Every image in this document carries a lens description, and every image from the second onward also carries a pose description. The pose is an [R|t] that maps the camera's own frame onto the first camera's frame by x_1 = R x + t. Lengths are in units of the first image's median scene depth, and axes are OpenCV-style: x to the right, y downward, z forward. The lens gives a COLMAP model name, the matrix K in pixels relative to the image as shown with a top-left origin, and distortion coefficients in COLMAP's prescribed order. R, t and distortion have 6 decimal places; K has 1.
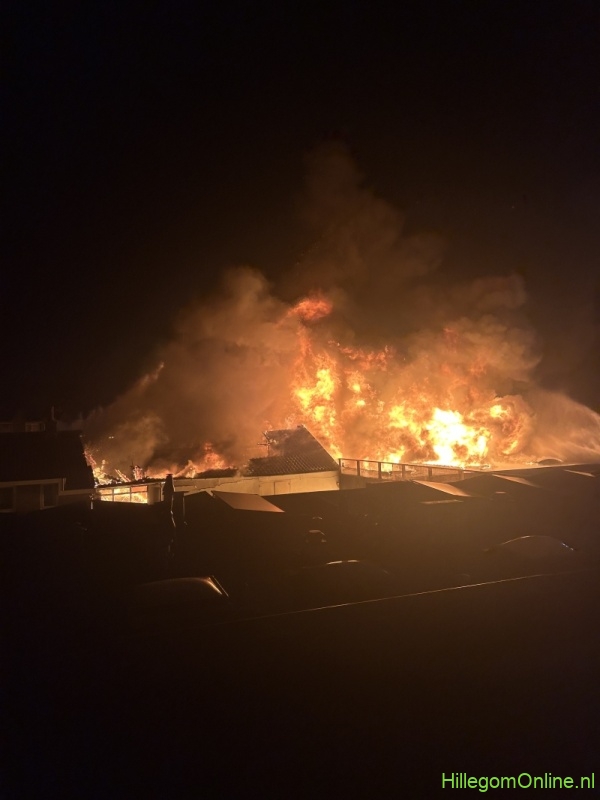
lens RADIAL K [[608.7, 0, 305.9], [0, 608.7, 403.4], [0, 0, 1]] dist [0.021695, -0.014608]
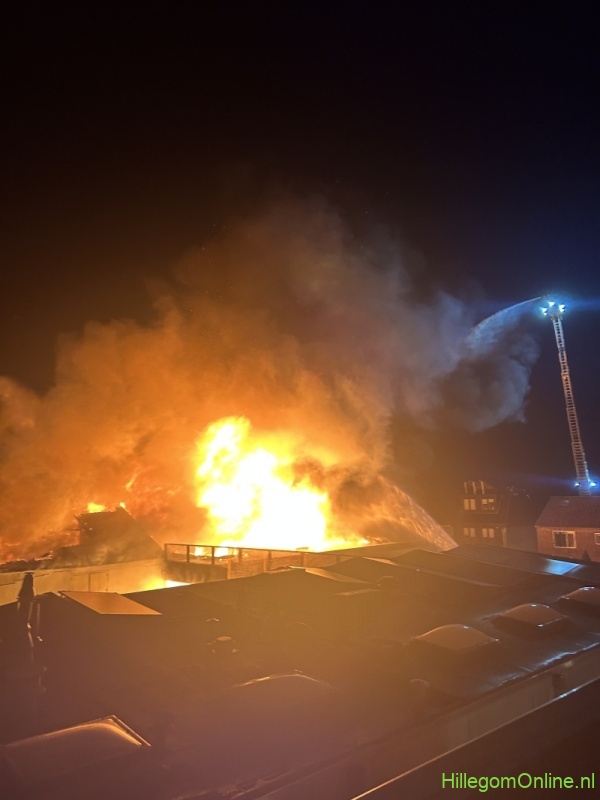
lens RADIAL K [[608.7, 0, 301.6], [0, 608.7, 397.2], [0, 0, 1]] dist [0.021695, -0.014608]
pose [[0.948002, 0.049209, 0.314436, -0.115255], [-0.004765, 0.990058, -0.140577, 0.003448], [-0.318228, 0.131770, 0.938812, 0.114724]]
